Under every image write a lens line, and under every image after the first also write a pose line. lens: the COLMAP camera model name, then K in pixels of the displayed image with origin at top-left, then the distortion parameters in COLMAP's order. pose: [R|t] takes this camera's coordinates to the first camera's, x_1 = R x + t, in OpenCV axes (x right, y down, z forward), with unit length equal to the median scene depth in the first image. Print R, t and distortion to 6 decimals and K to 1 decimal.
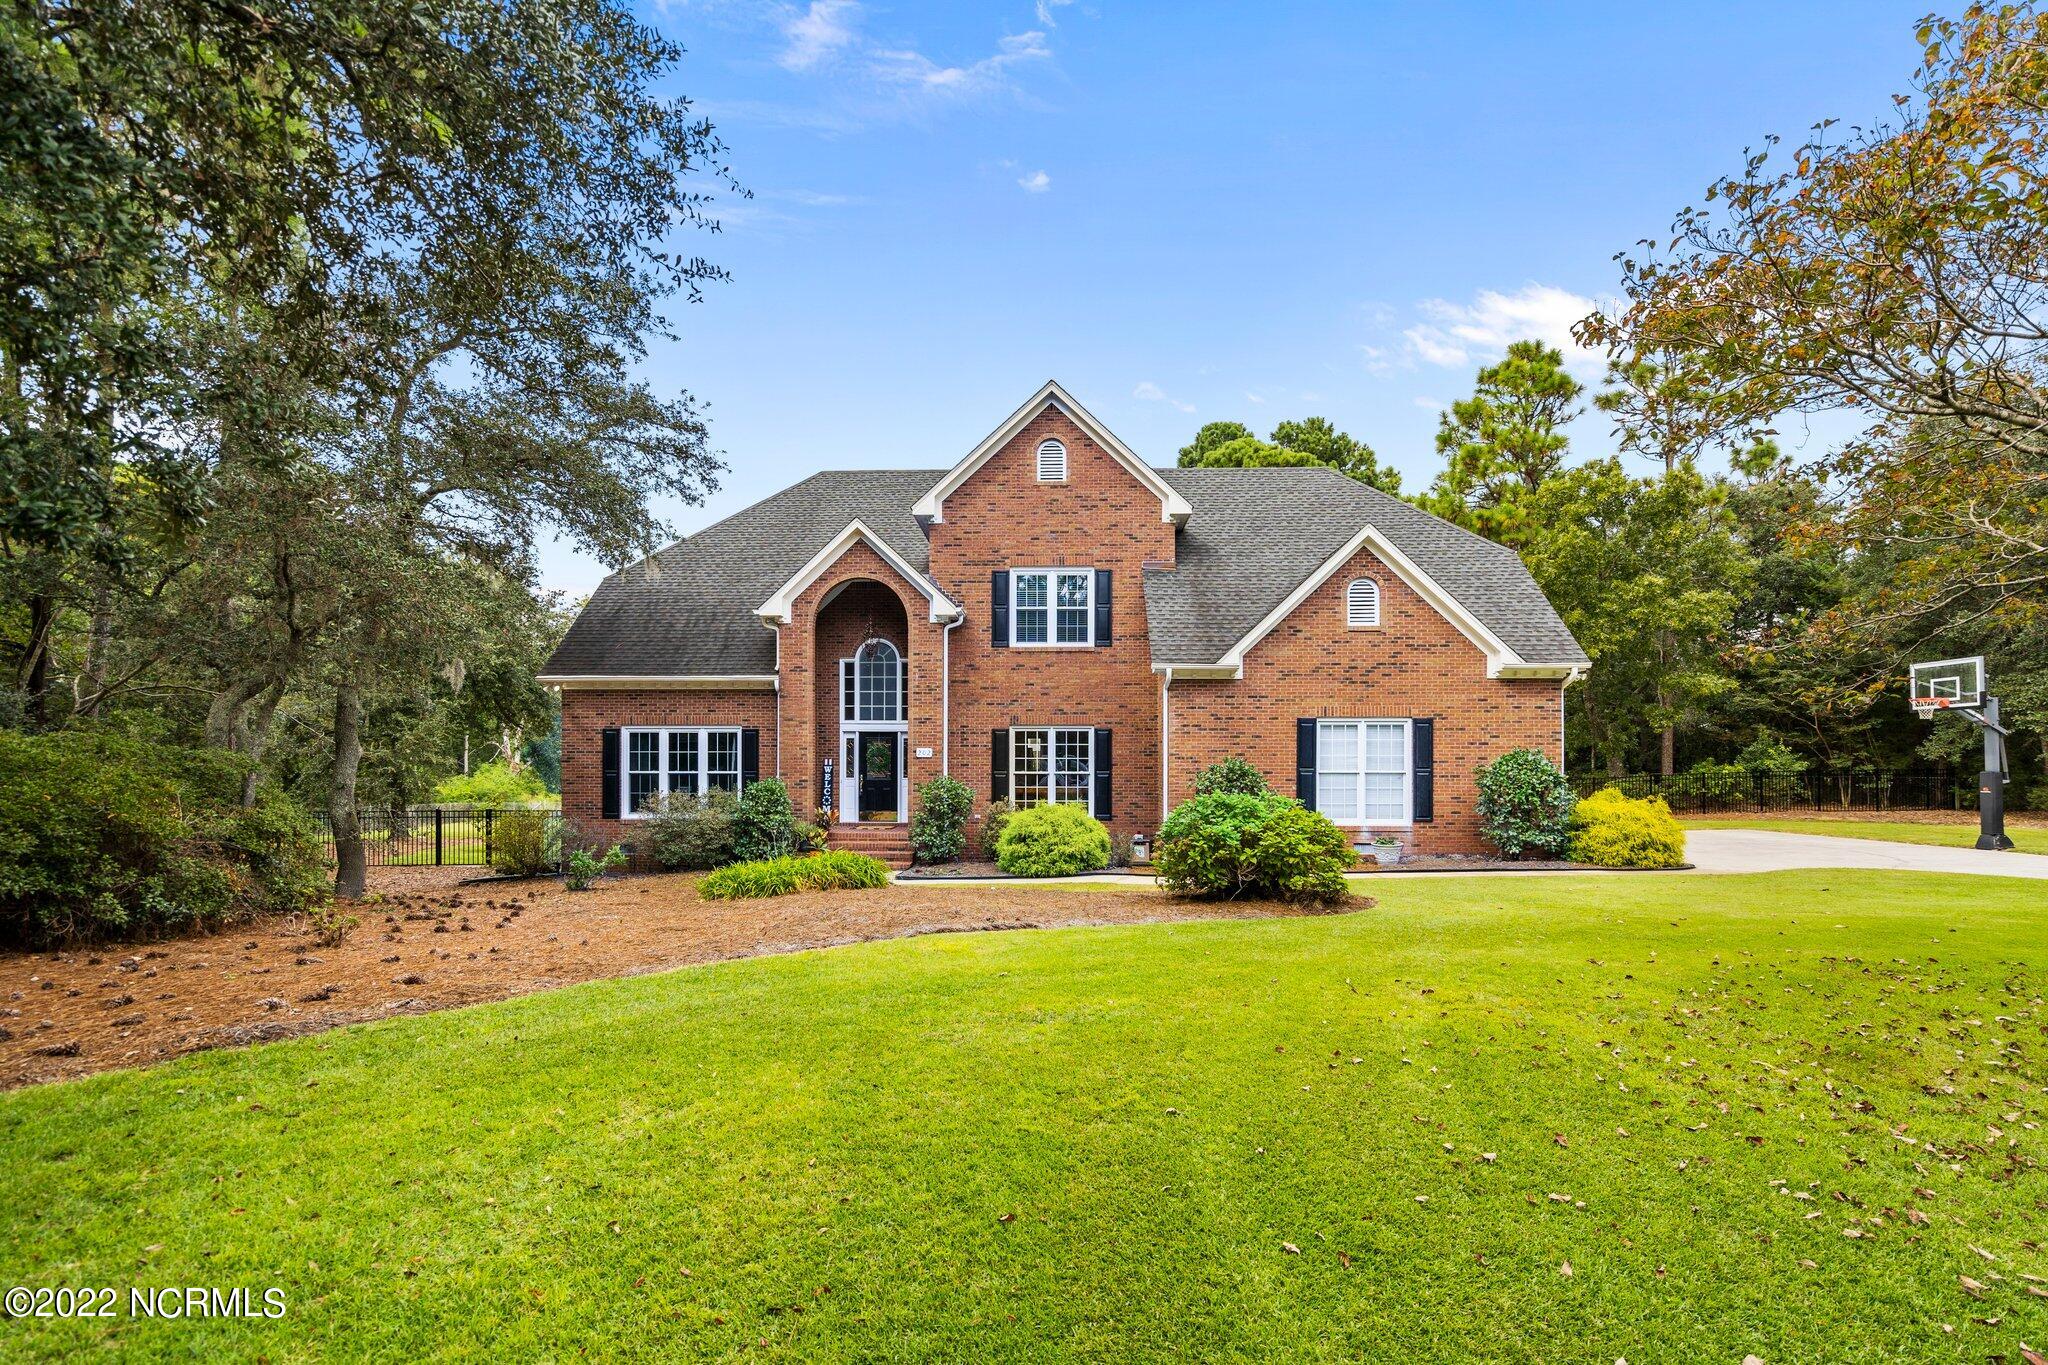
lens RADIAL K [[949.7, 0, 1024.4], [0, 949.7, 781.2], [0, 0, 1]] dist [-0.000542, 0.000035]
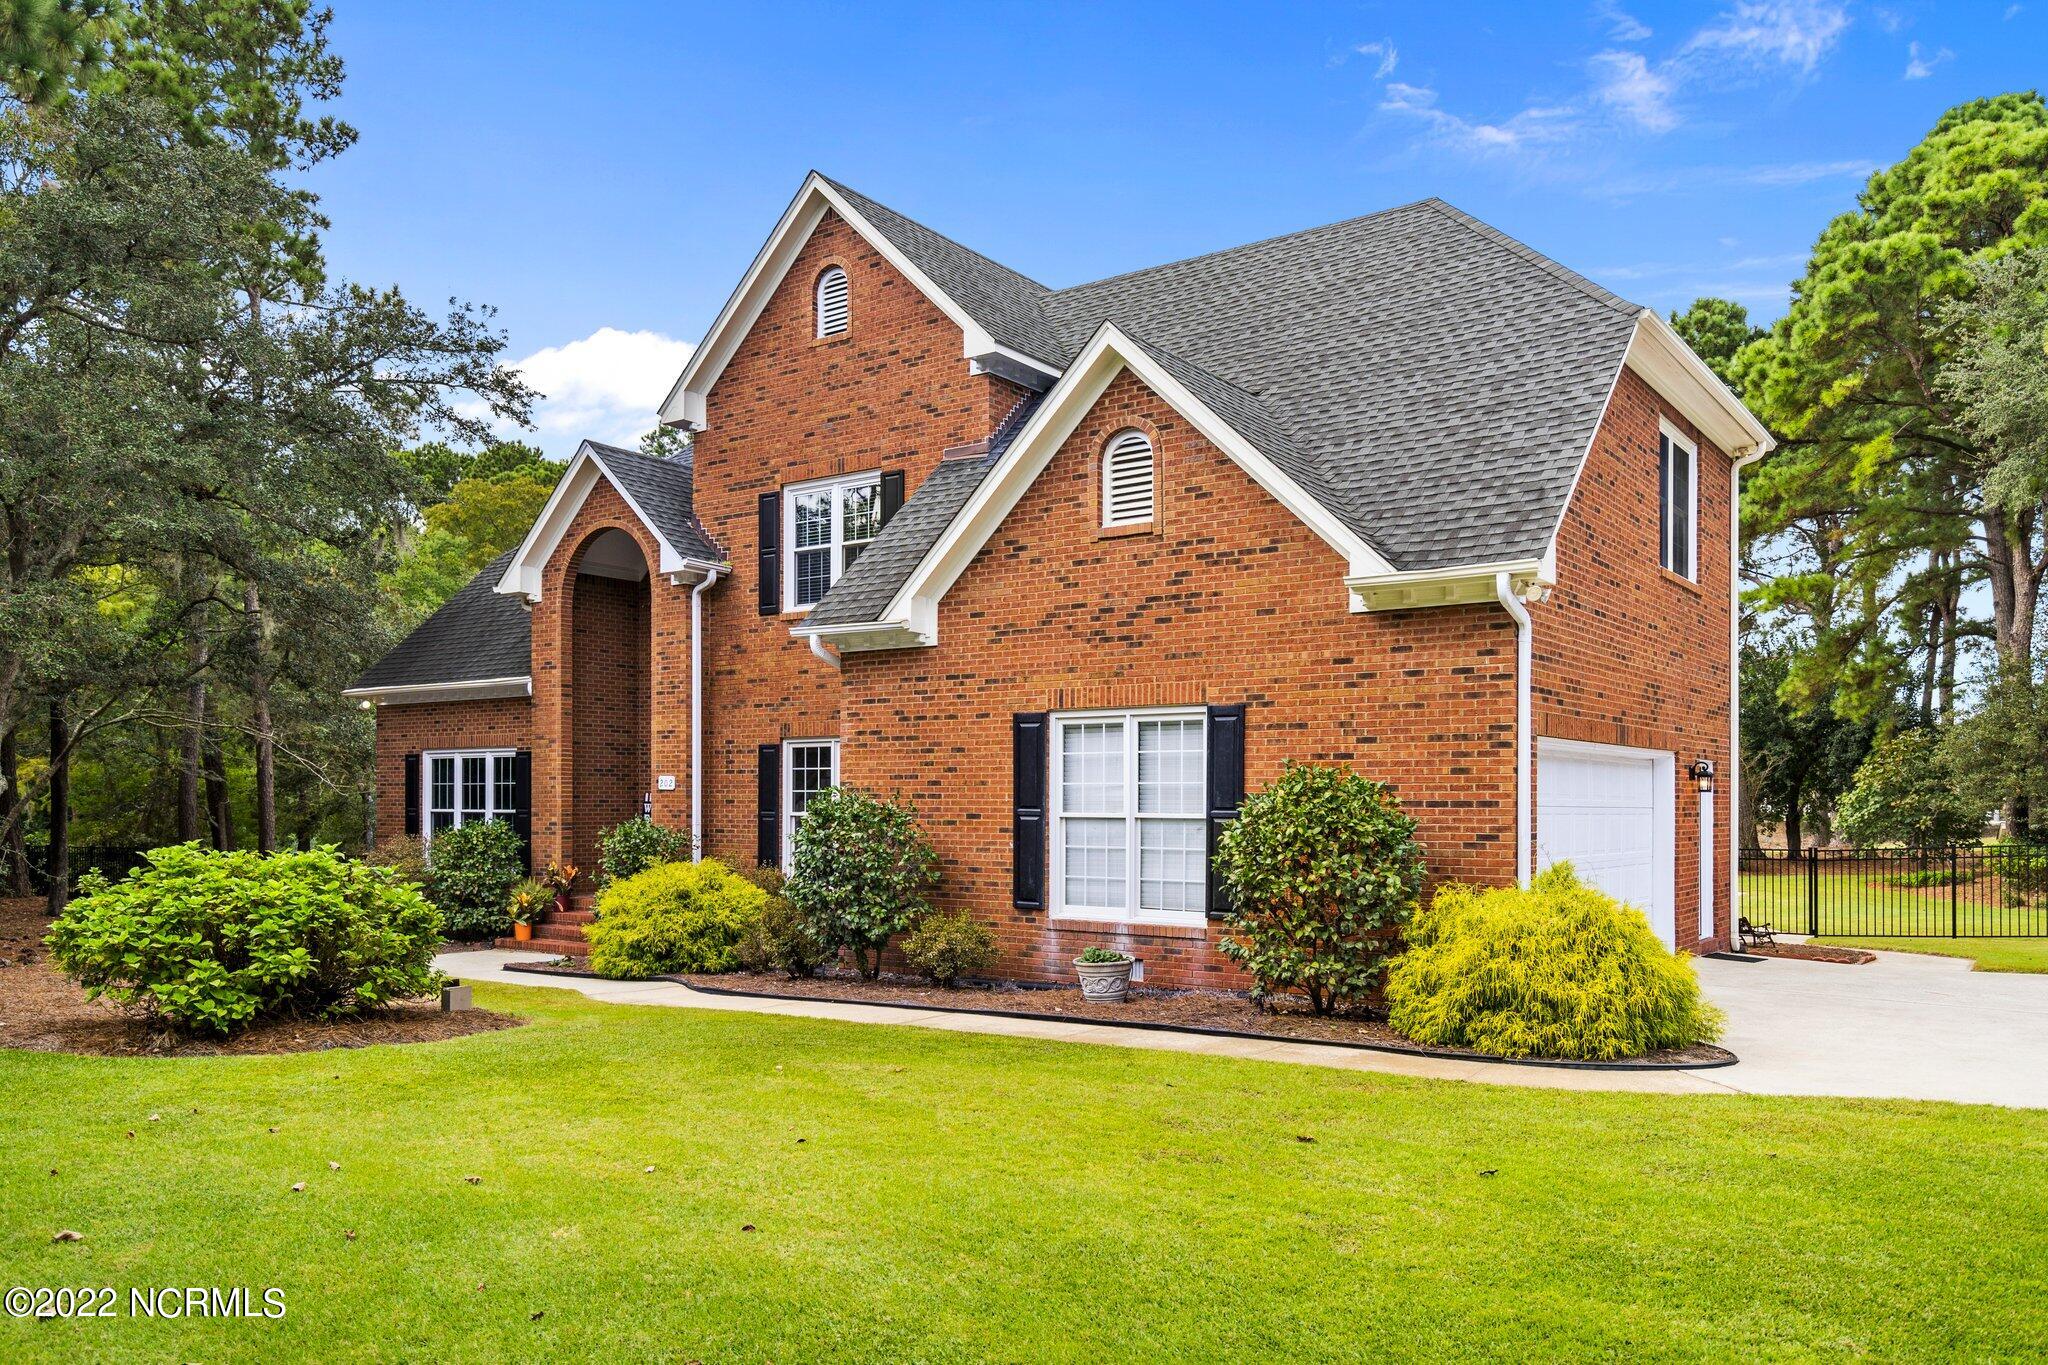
lens RADIAL K [[1445.1, 0, 1024.3], [0, 1445.1, 839.6], [0, 0, 1]] dist [0.009992, 0.001616]
pose [[0.836443, 0.015837, -0.547826, 0.655331], [-0.011469, 0.999869, 0.011394, -0.004862], [0.547935, -0.003248, 0.836515, 0.294187]]
